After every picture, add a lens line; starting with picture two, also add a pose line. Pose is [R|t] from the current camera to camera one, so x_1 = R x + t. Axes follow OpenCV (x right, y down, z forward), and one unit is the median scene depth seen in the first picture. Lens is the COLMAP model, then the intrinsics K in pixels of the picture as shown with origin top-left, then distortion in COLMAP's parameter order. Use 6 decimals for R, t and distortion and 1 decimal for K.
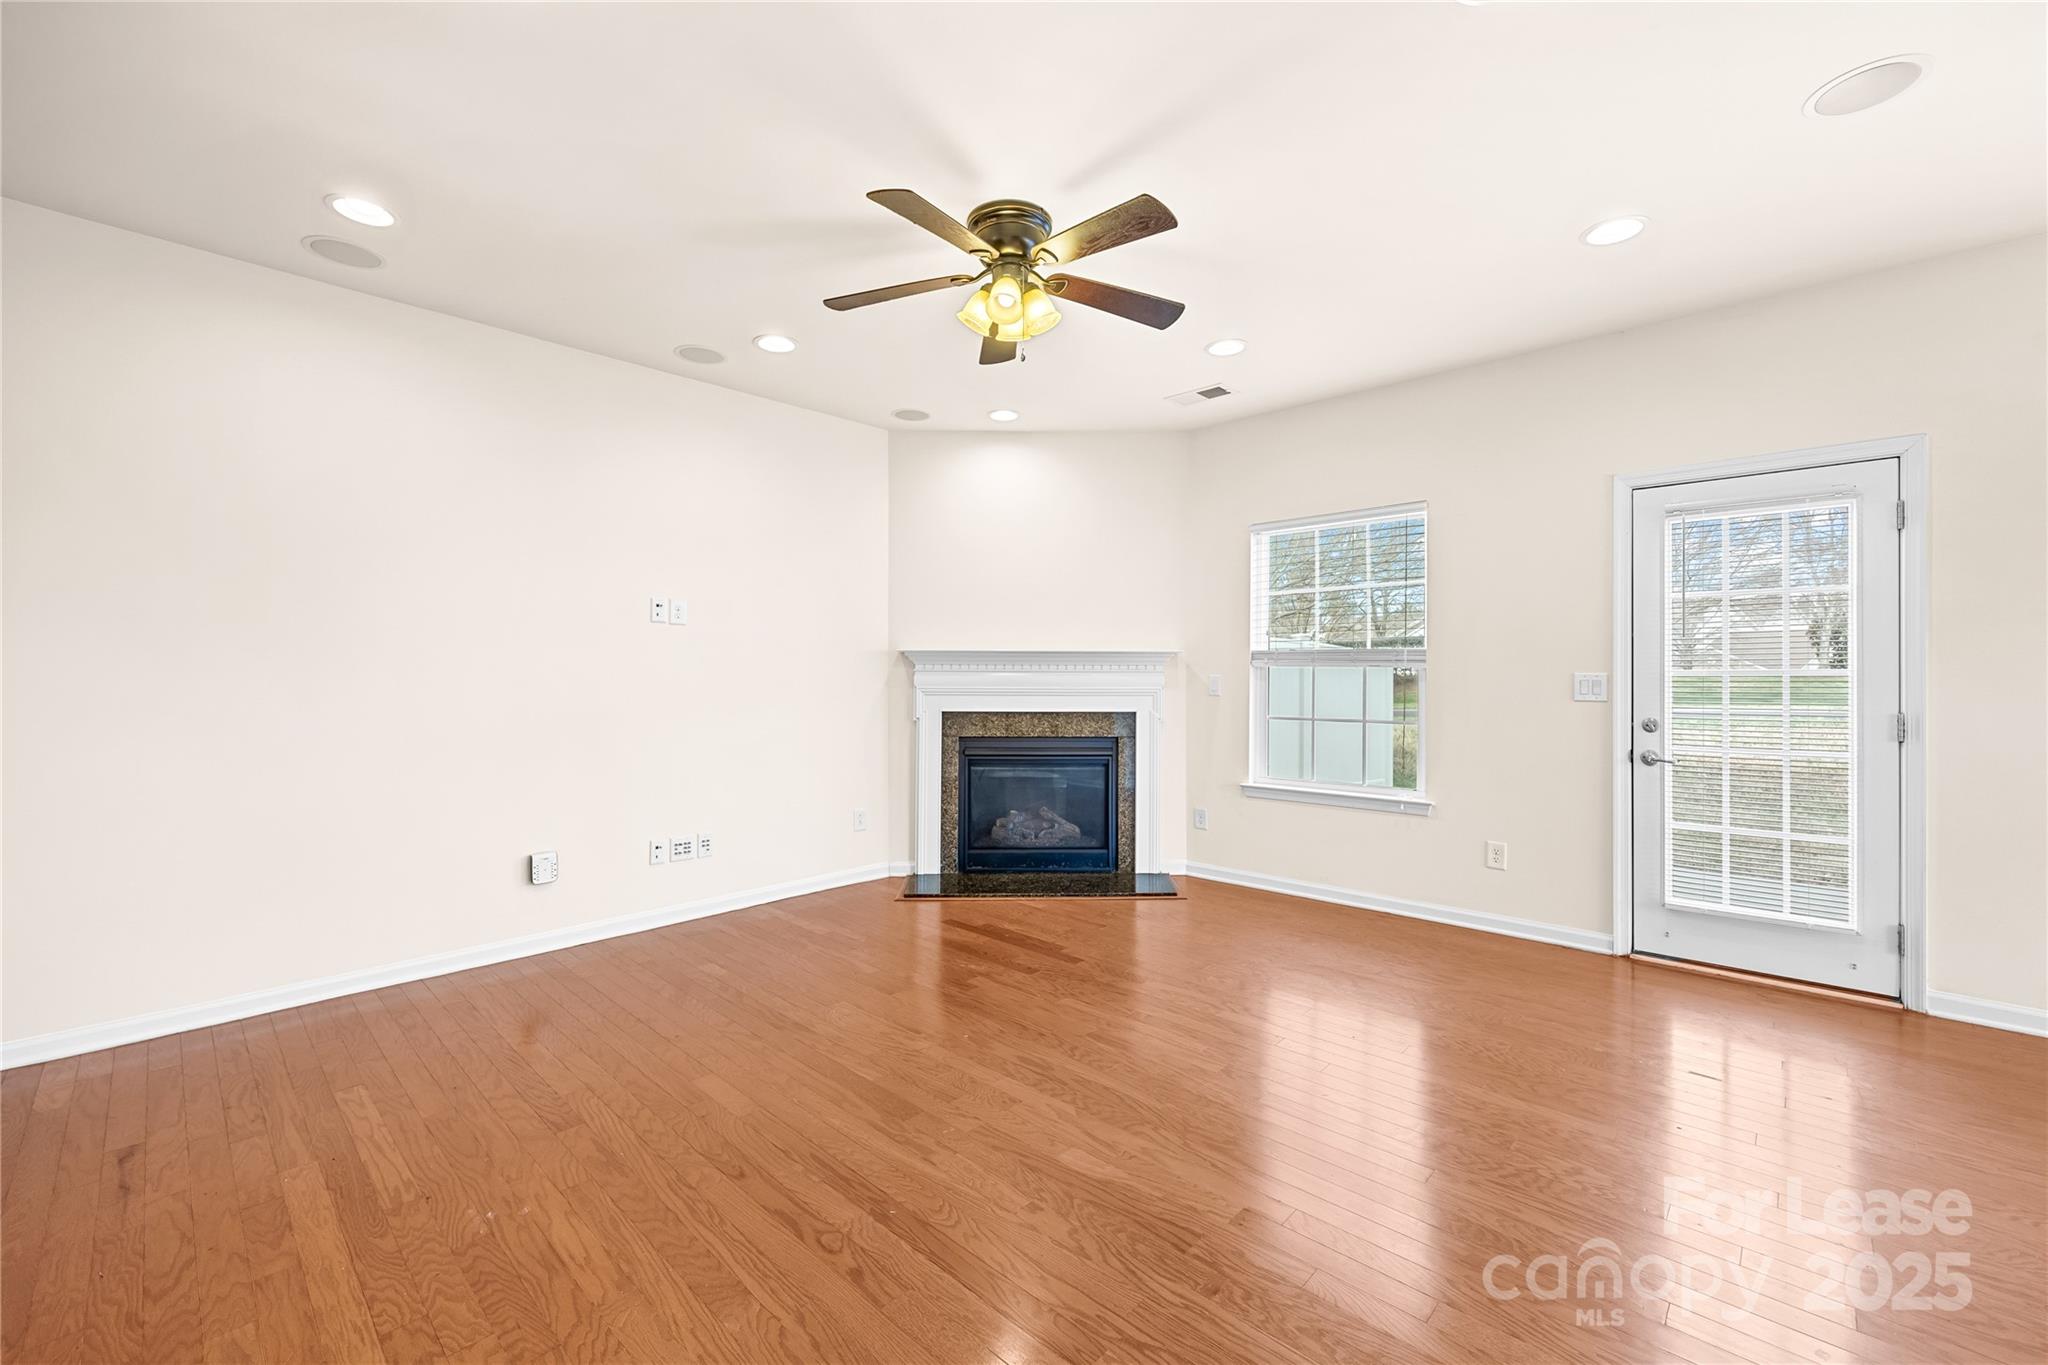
lens RADIAL K [[834.4, 0, 1033.5], [0, 834.4, 666.0], [0, 0, 1]] dist [-0.006768, 0.001726]
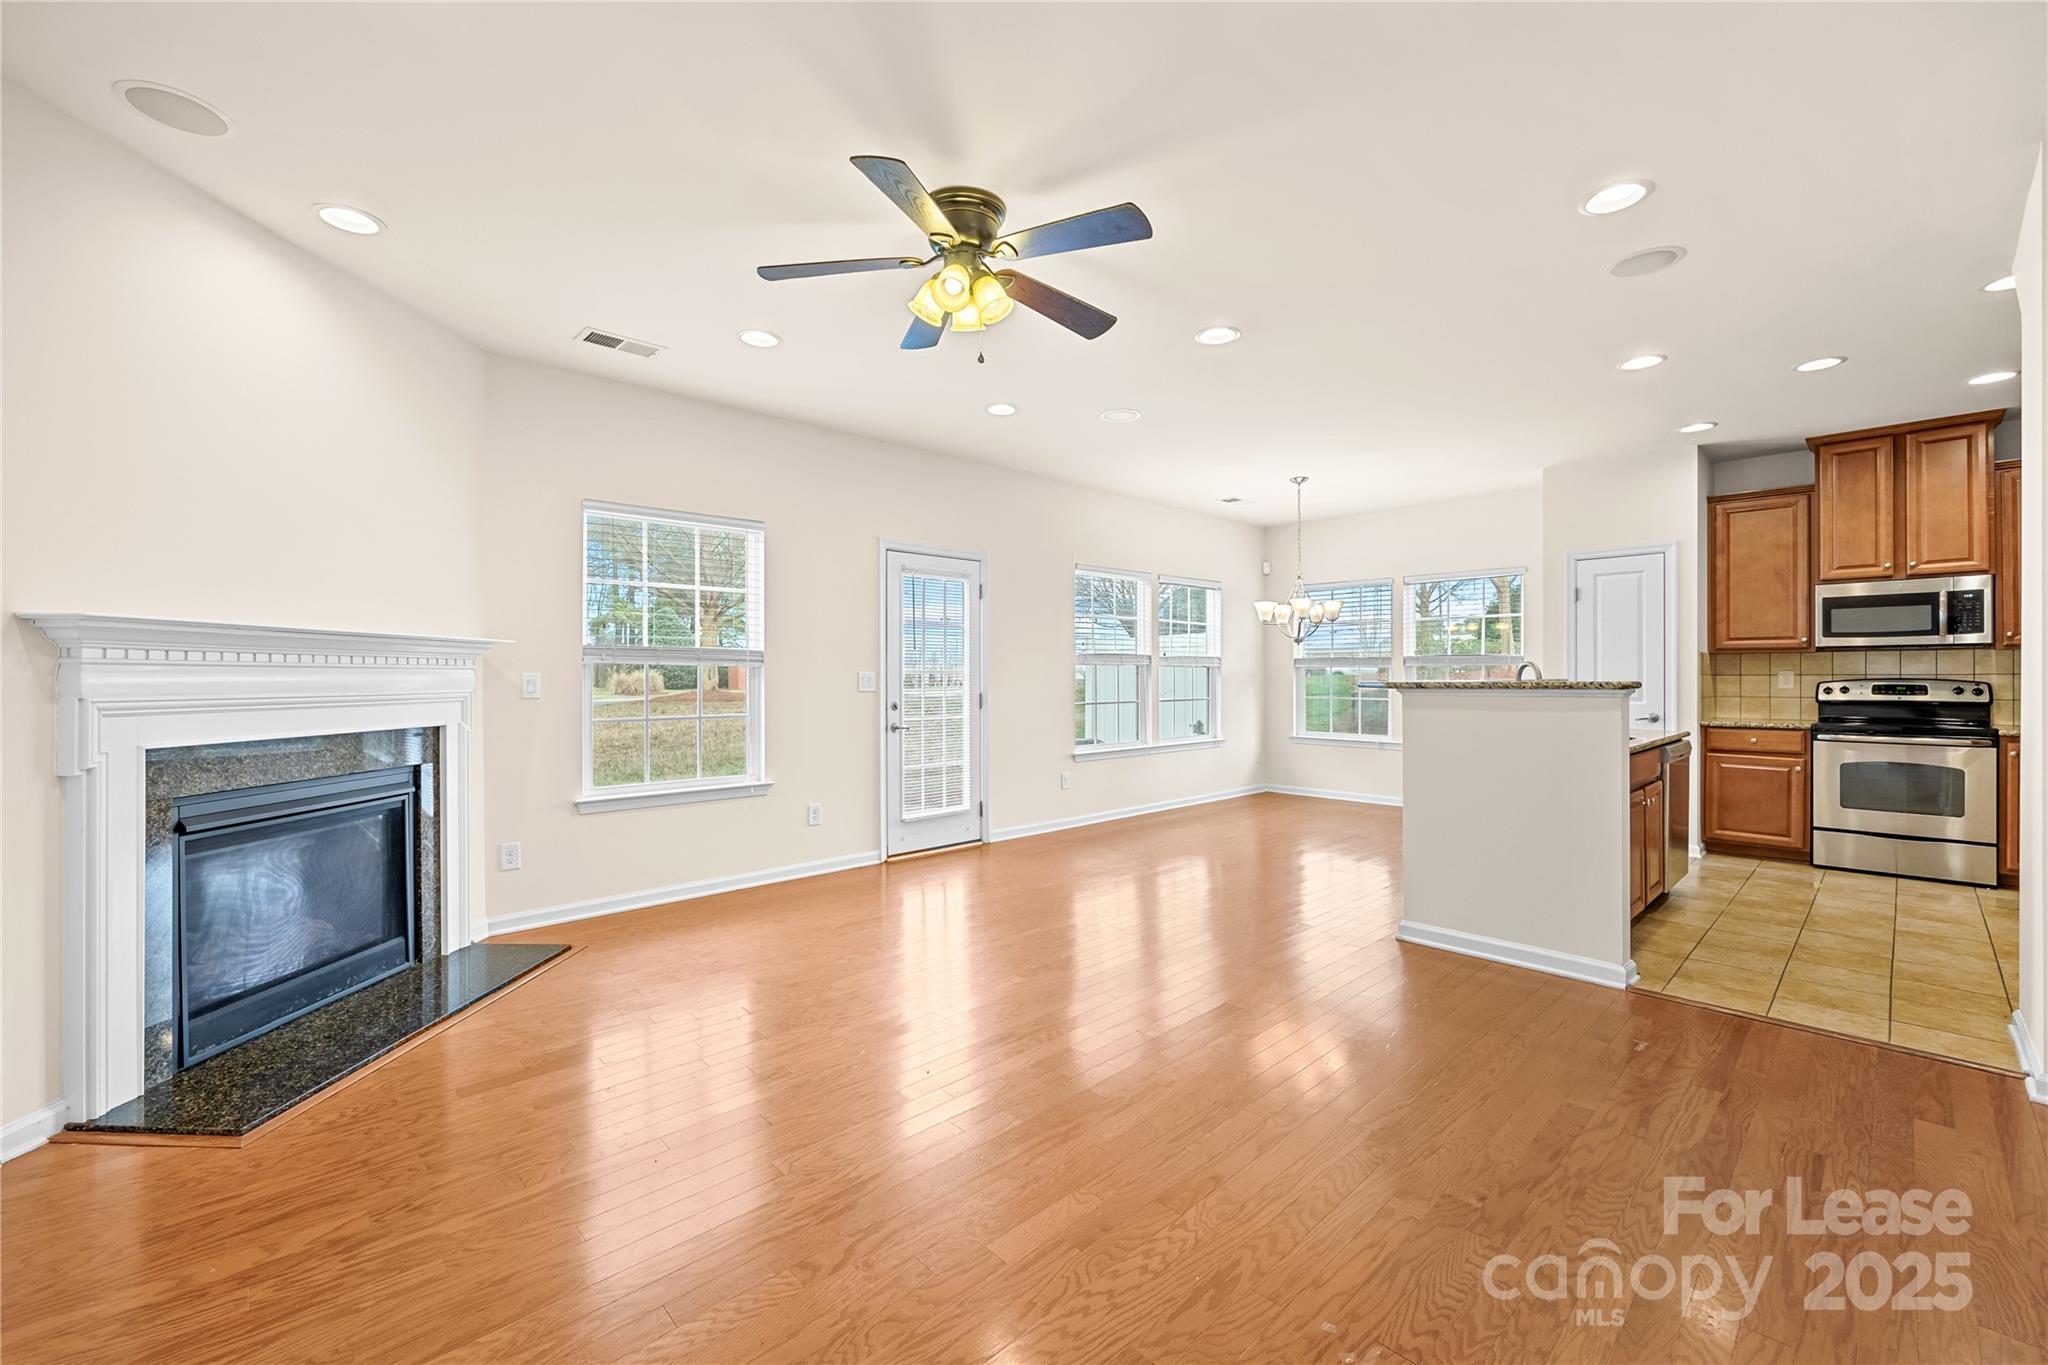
lens RADIAL K [[834.4, 0, 1013.2], [0, 834.4, 676.7], [0, 0, 1]] dist [-0.006768, 0.001726]
pose [[0.067655, -0.002249, 0.997706, -0.780993], [-0.007574, 0.999967, 0.002768, 0.011552], [-0.997680, -0.007743, 0.067636, 0.681386]]
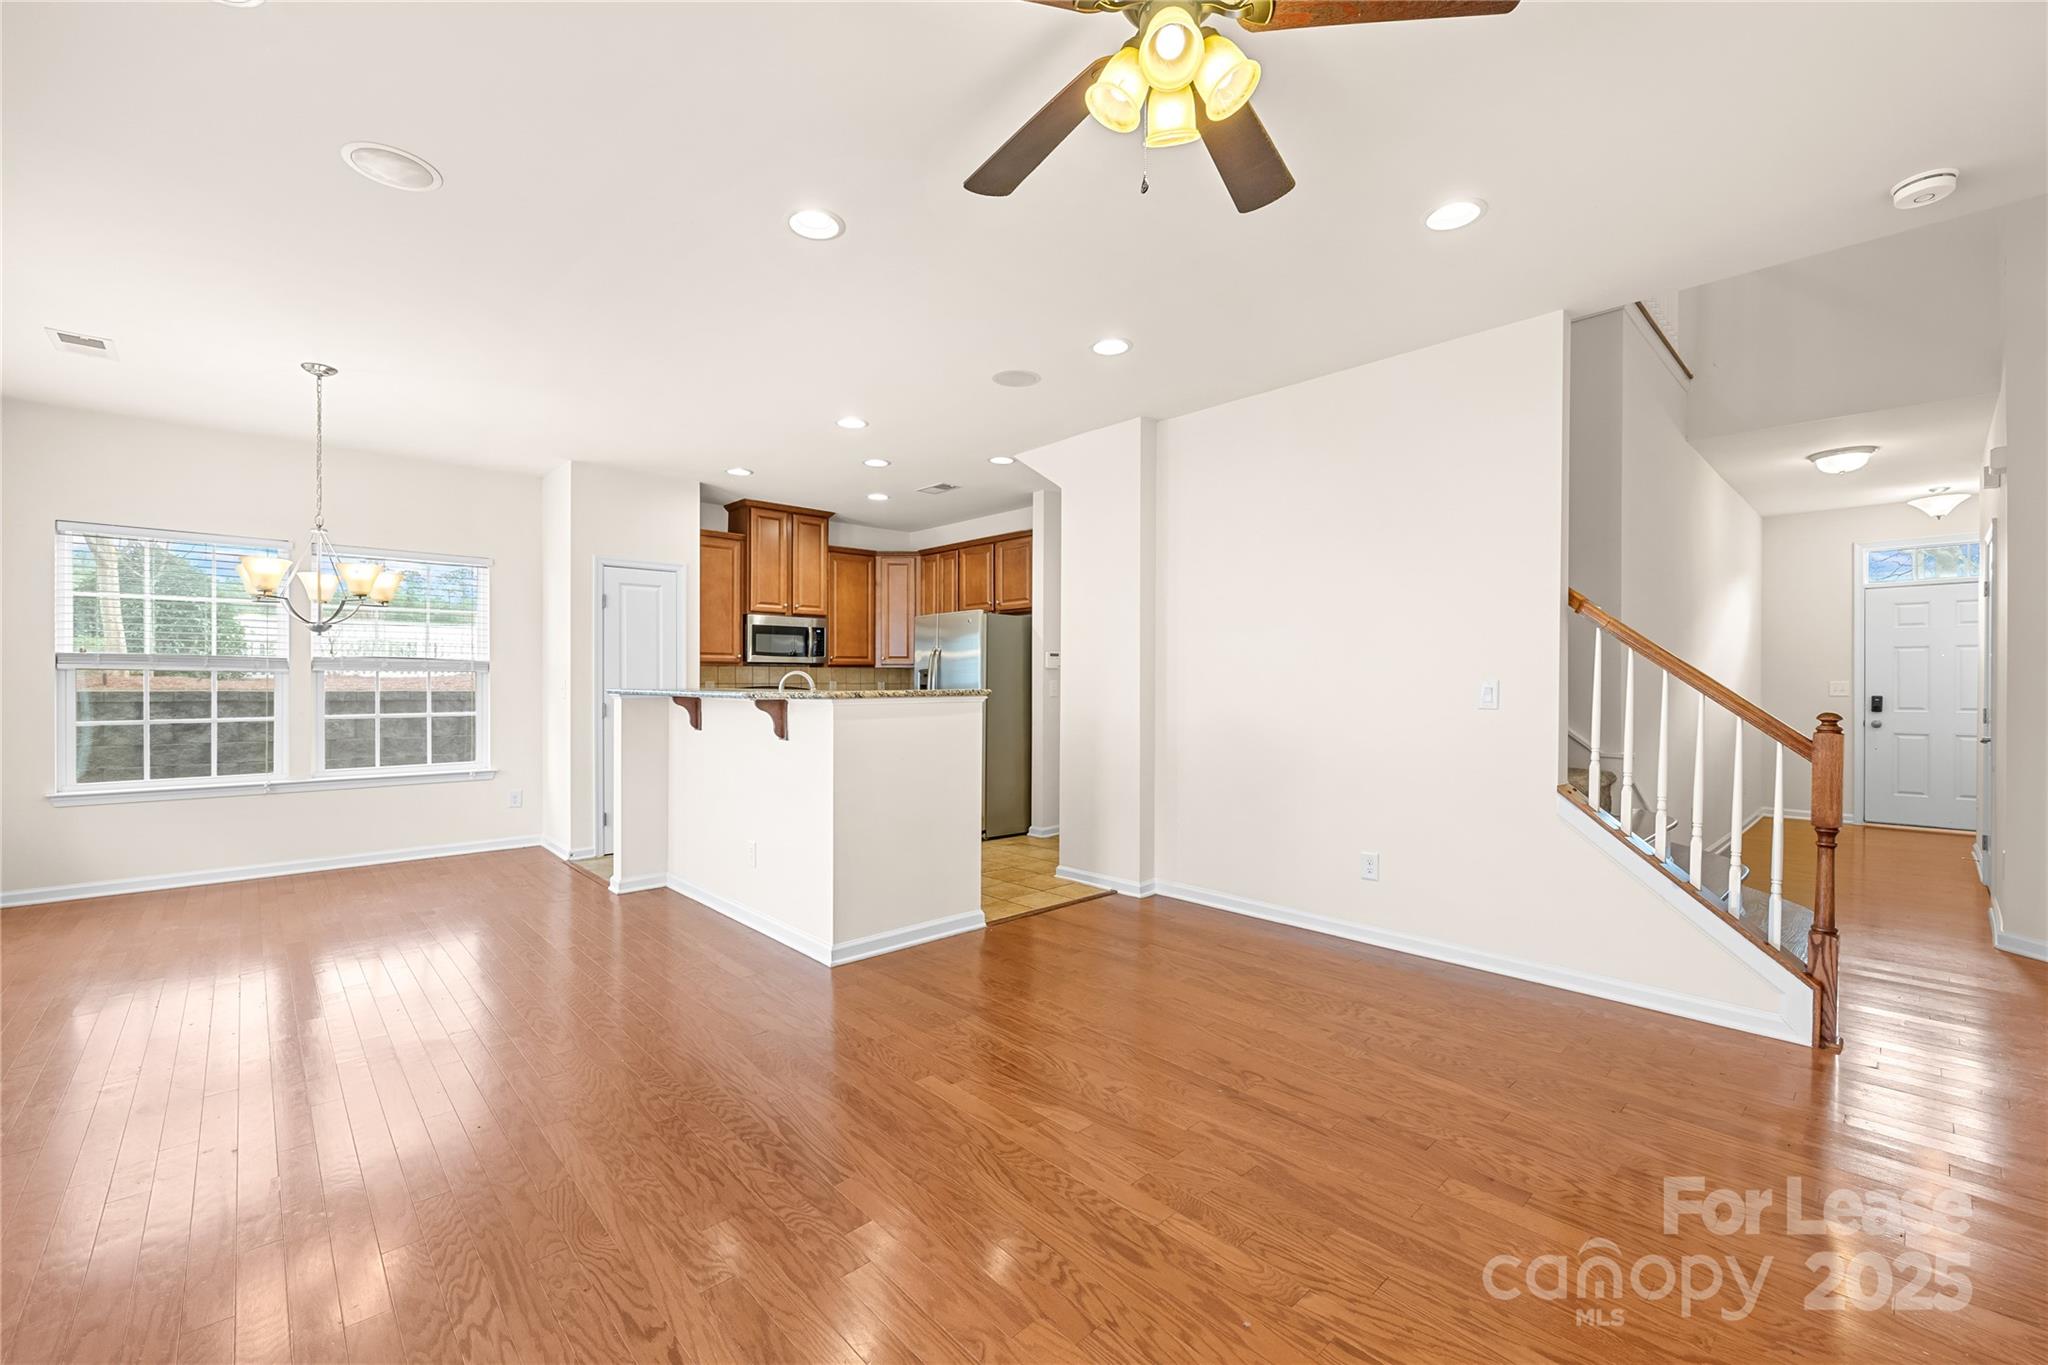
lens RADIAL K [[834.4, 0, 1052.7], [0, 834.4, 694.7], [0, 0, 1]] dist [-0.006768, 0.001726]
pose [[-0.998913, -0.002041, 0.046564, 0.018608], [-0.001786, 0.999983, 0.005519, 0.014504], [-0.046574, 0.005430, -0.998900, 1.250061]]
